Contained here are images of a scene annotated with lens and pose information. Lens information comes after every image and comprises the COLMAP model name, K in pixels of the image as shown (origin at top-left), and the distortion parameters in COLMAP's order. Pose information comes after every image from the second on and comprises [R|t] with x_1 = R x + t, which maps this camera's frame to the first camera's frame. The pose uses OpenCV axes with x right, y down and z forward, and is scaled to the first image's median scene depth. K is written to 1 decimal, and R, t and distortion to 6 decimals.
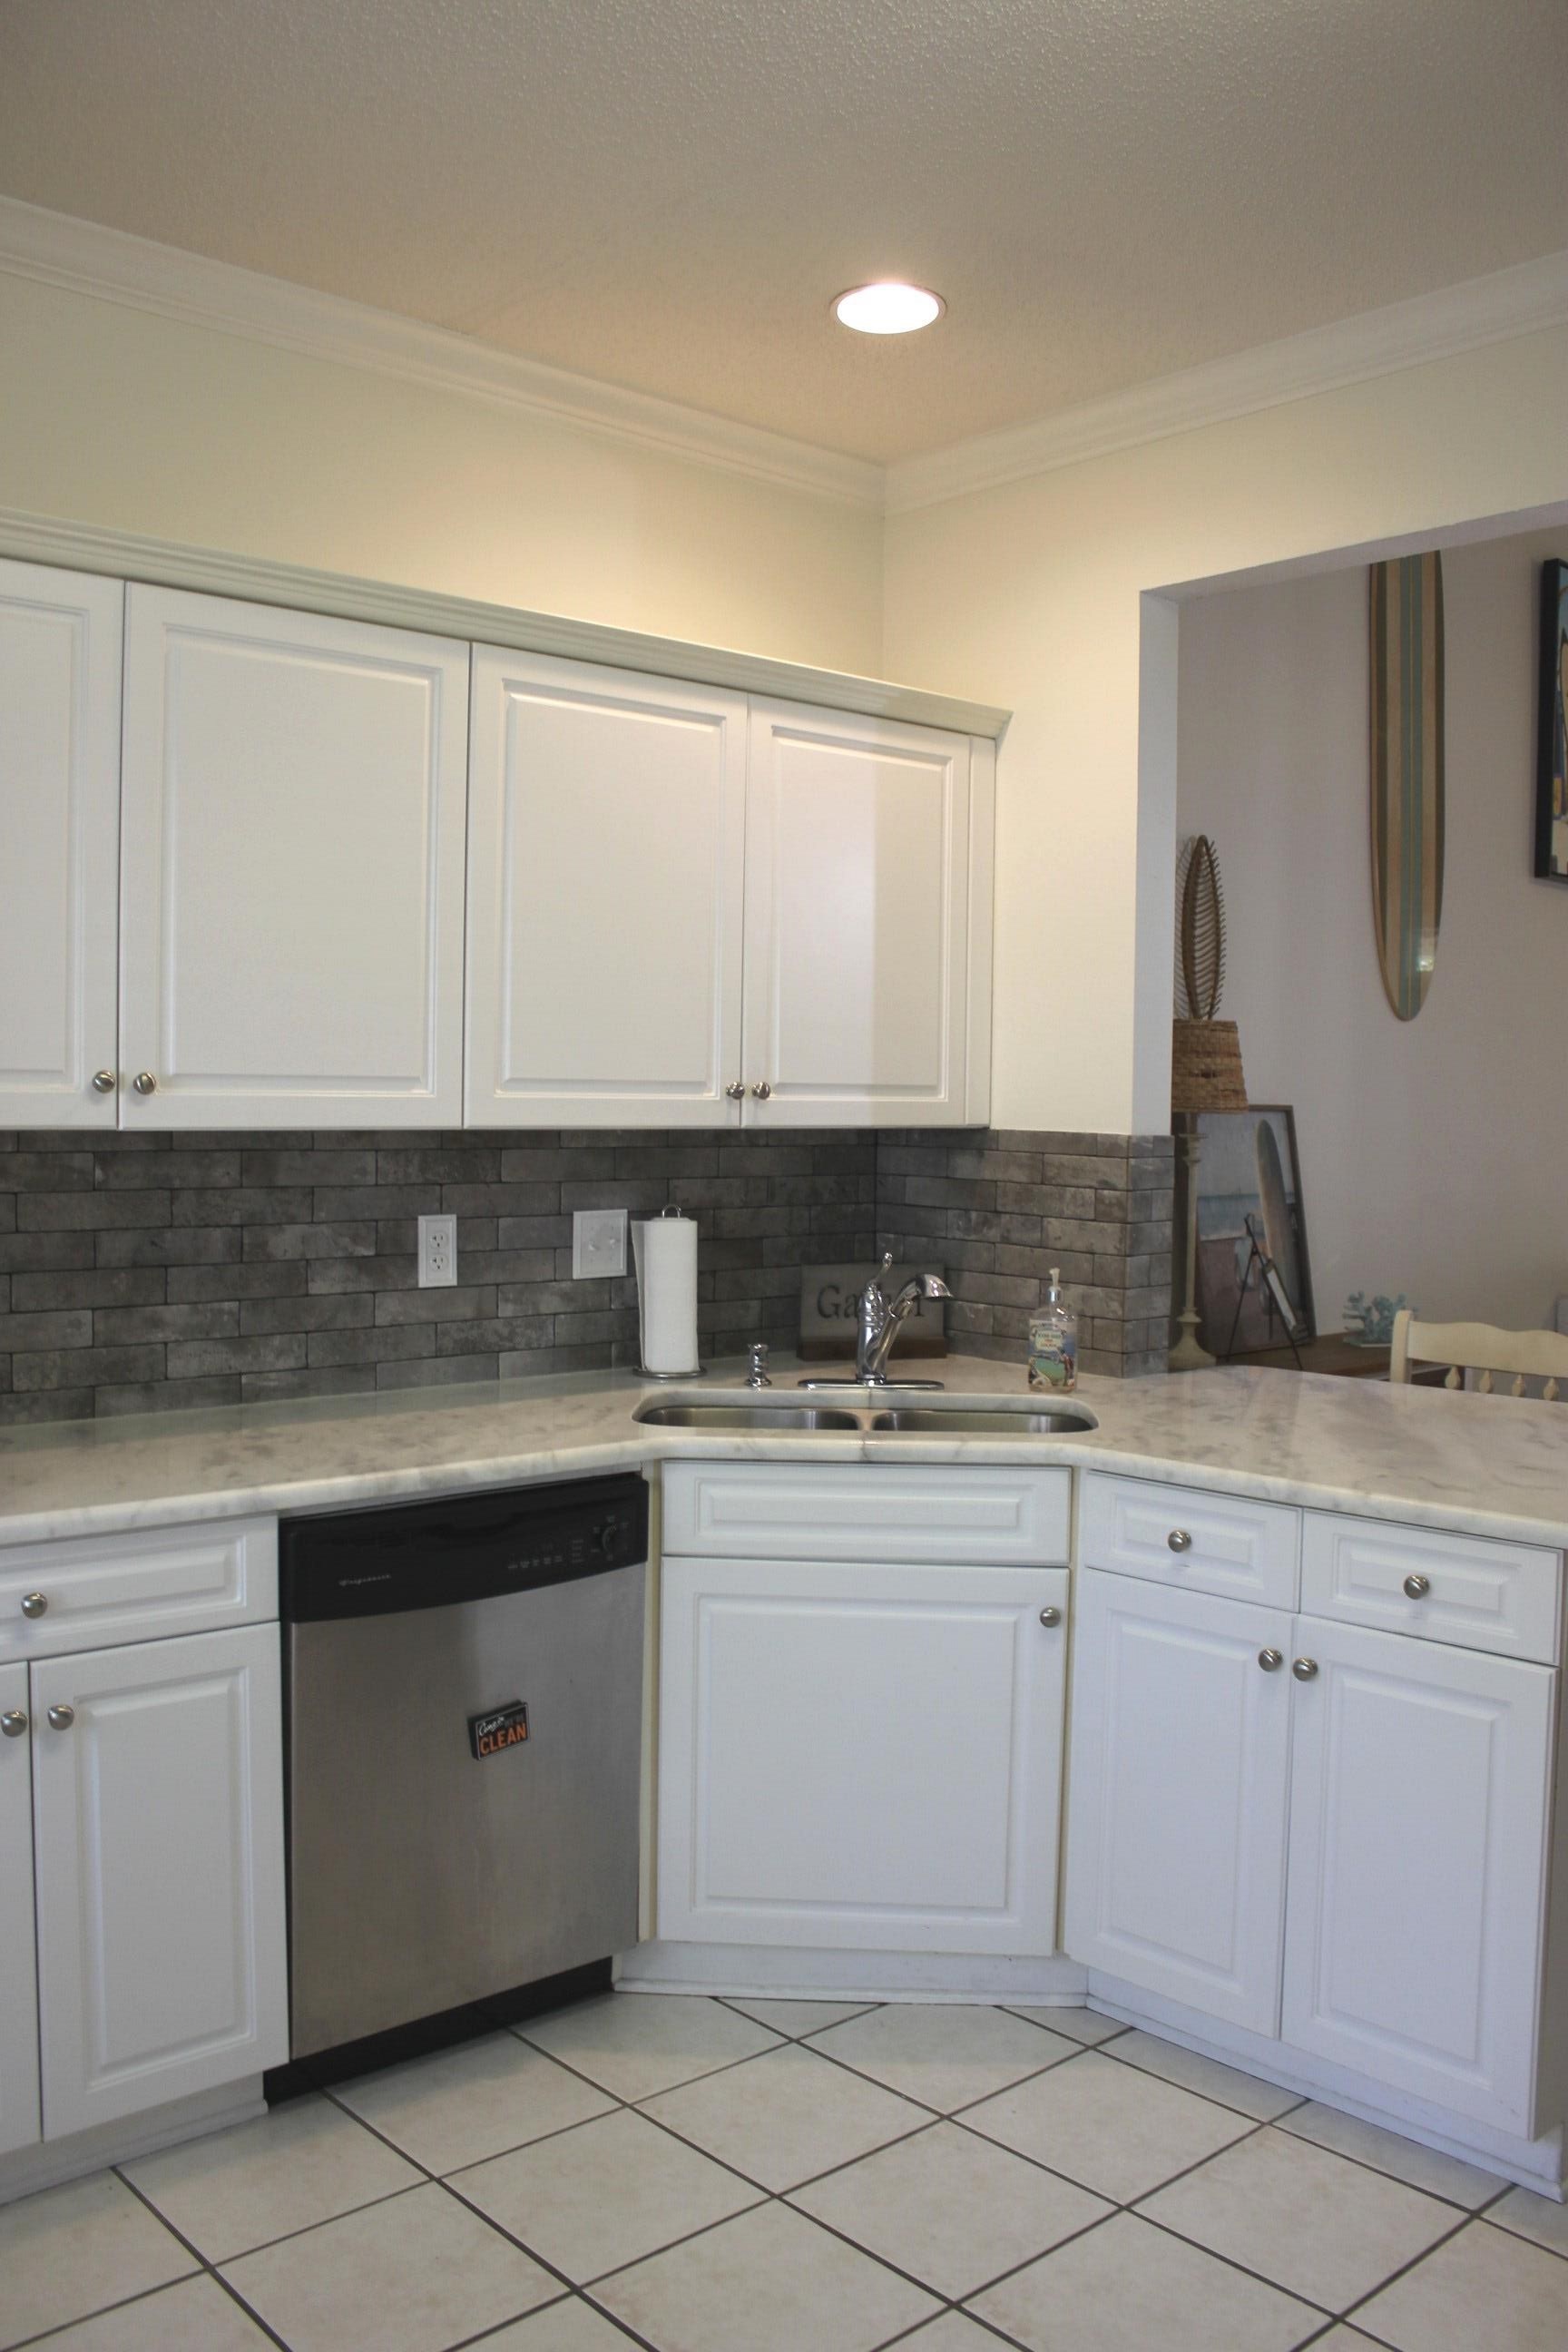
lens RADIAL K [[1969.5, 0, 790.3], [0, 1969.5, 1169.1], [0, 0, 1]] dist [-0.167433, 0.167289]
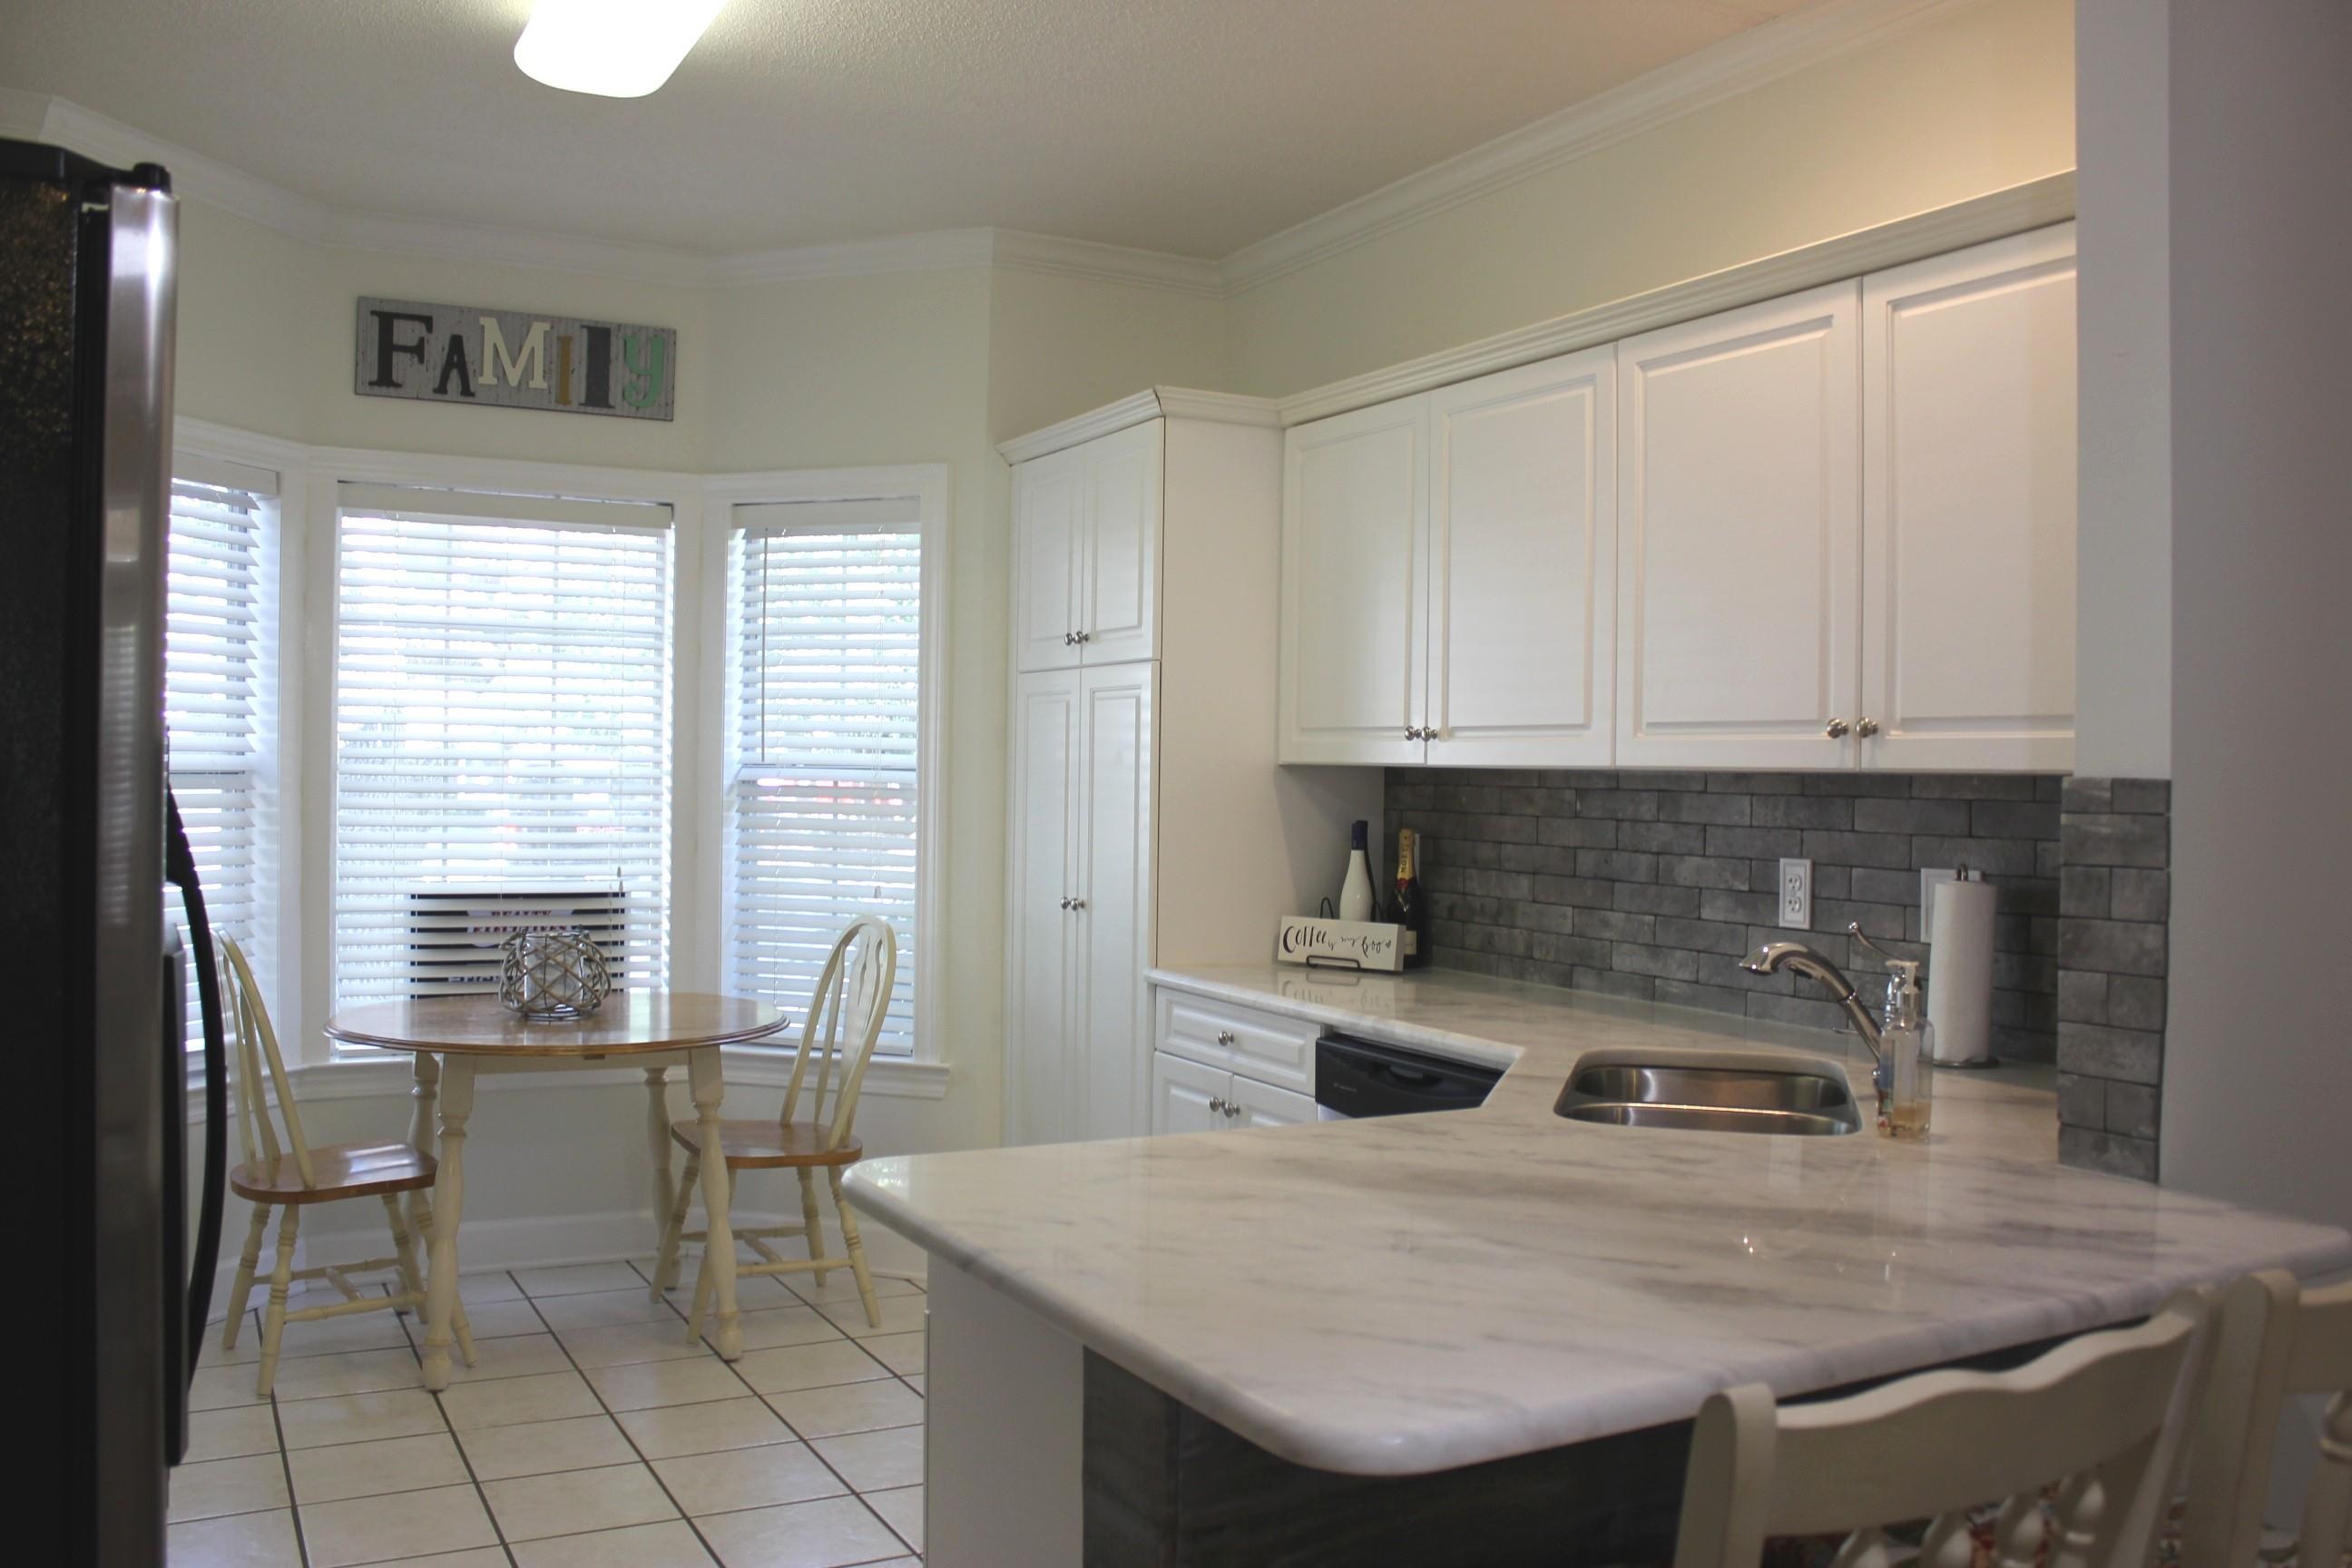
lens RADIAL K [[1969.5, 0, 1172.7], [0, 1969.5, 781.8], [0, 0, 1]] dist [-0.167433, 0.167289]
pose [[-0.238504, -0.011189, -0.971077, 0.948204], [-0.055952, 0.998431, 0.002238, -0.001015], [0.969528, 0.054868, -0.238756, 0.979504]]
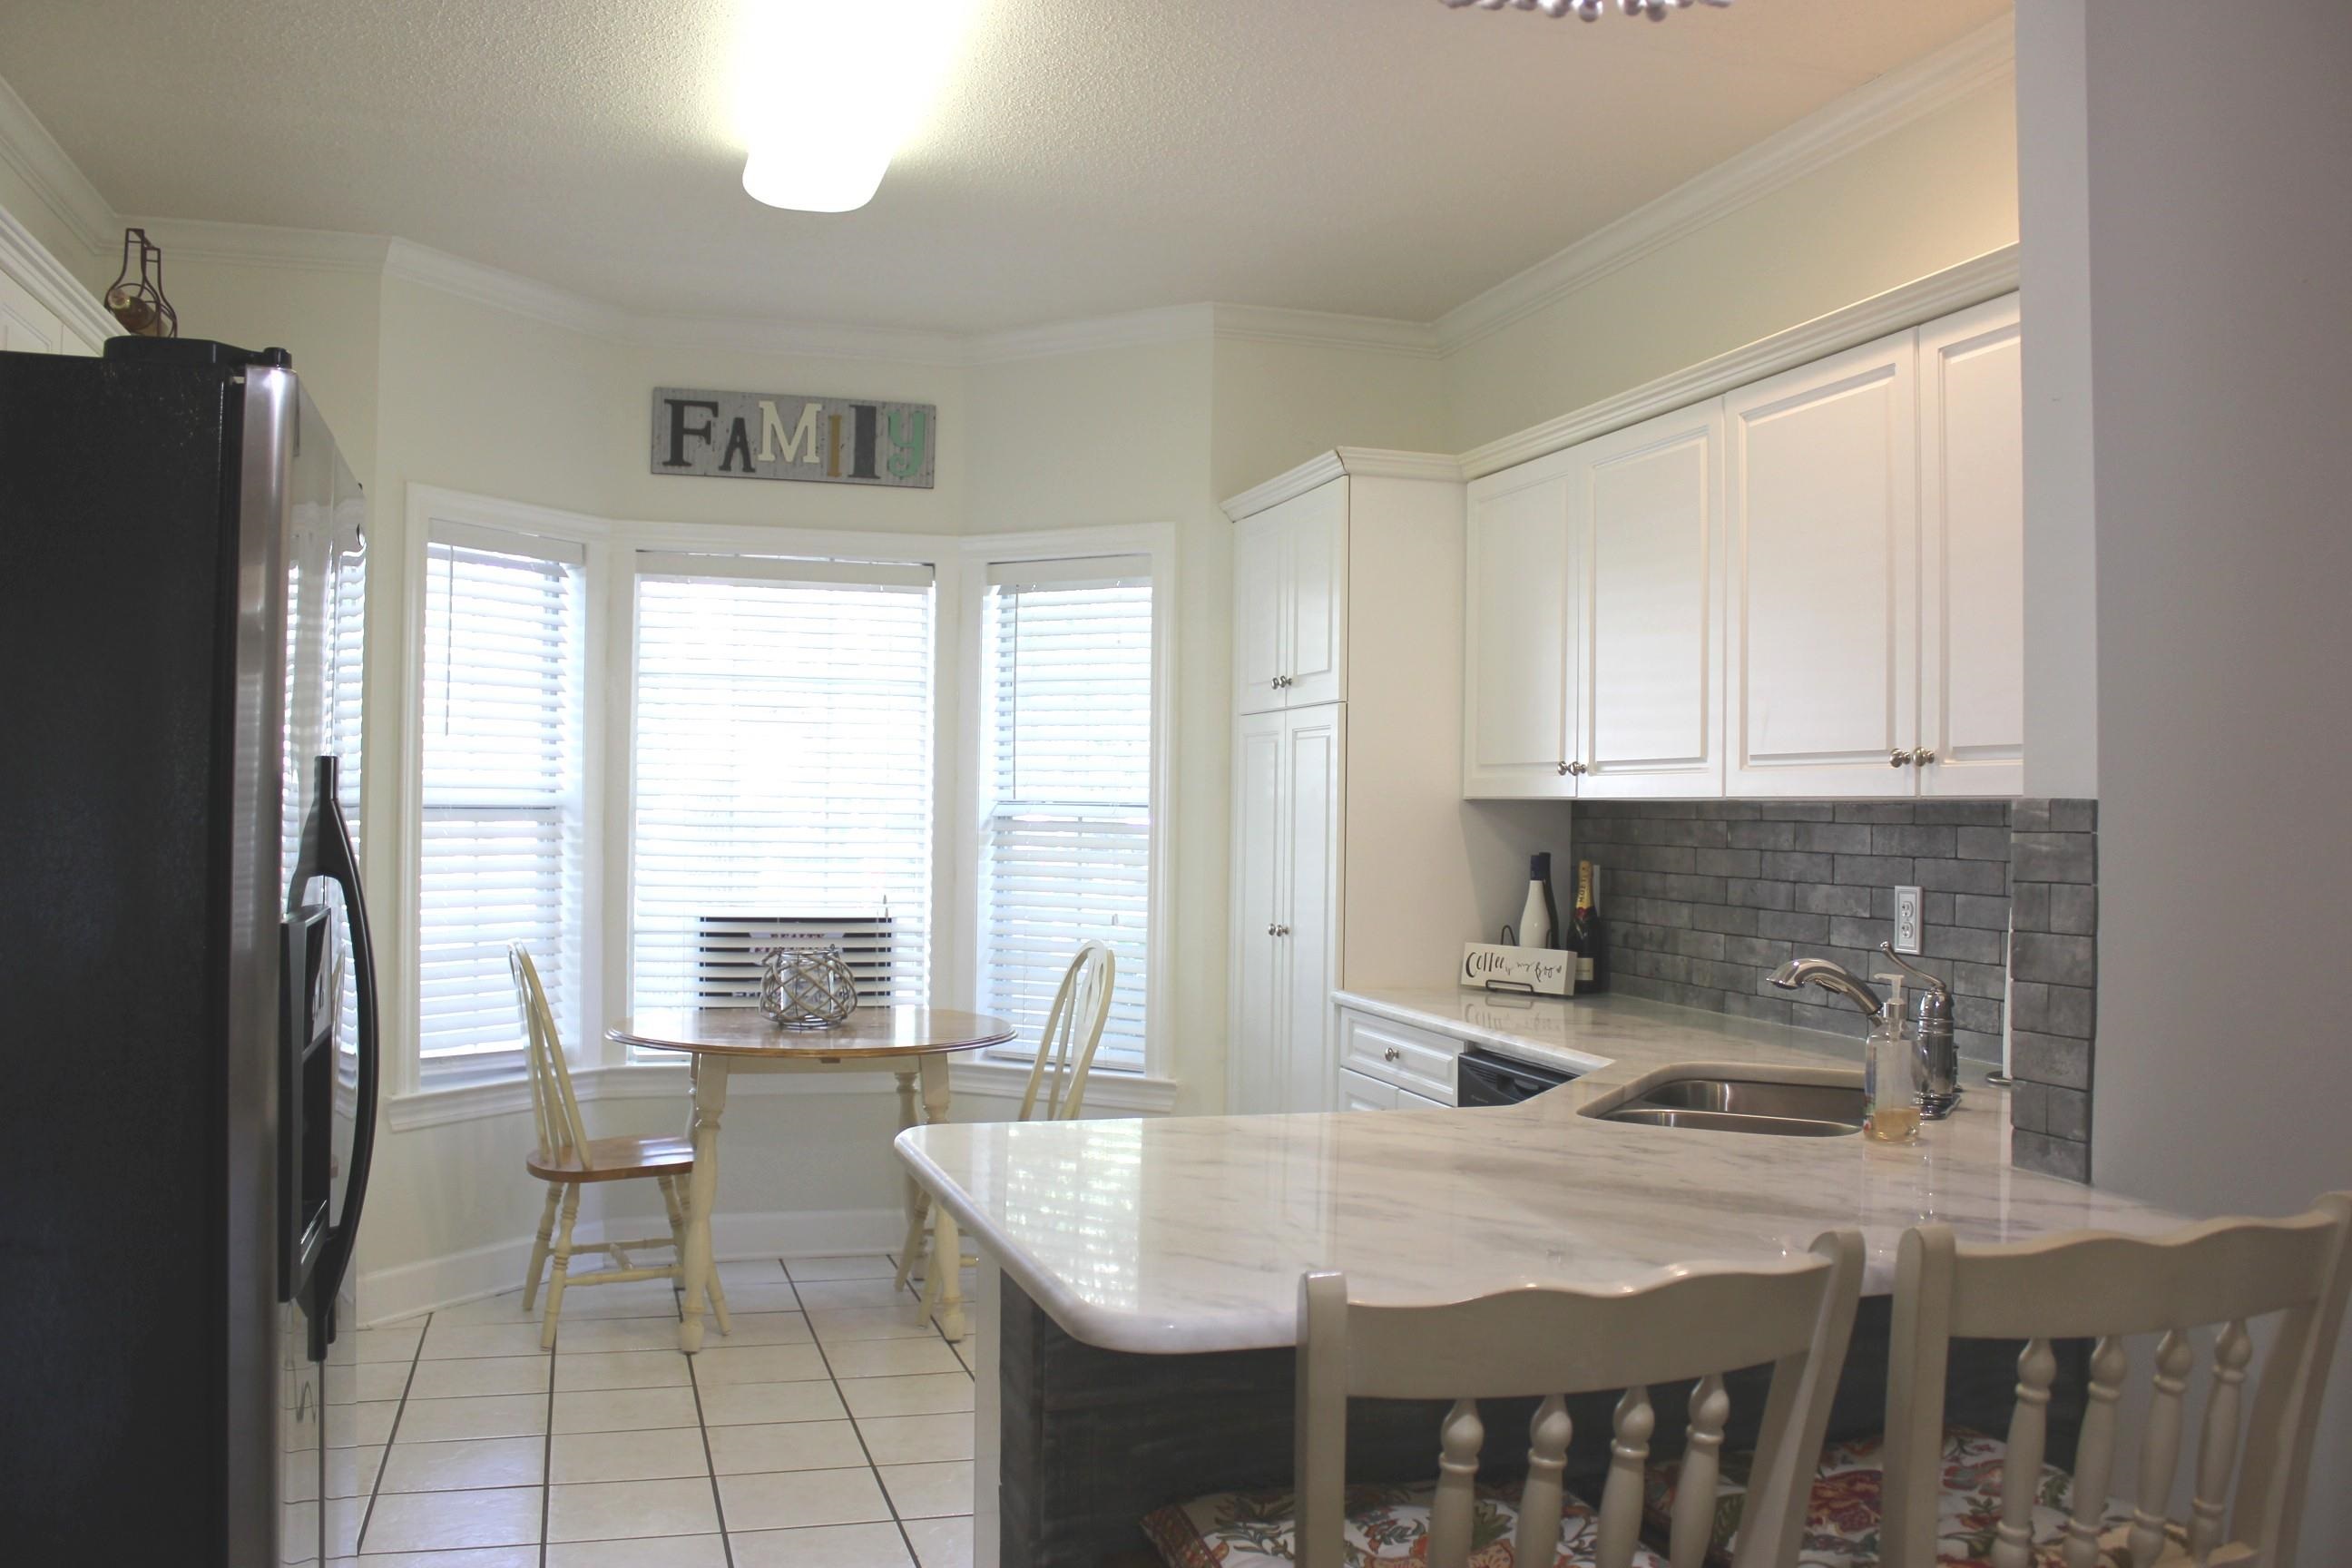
lens RADIAL K [[1969.5, 0, 1172.7], [0, 1969.5, 781.8], [0, 0, 1]] dist [-0.167433, 0.167289]
pose [[-0.424123, -0.032701, -0.905014, 1.000593], [-0.055239, 0.998421, -0.010189, -0.000416], [0.903918, 0.045671, -0.425260, 1.147821]]
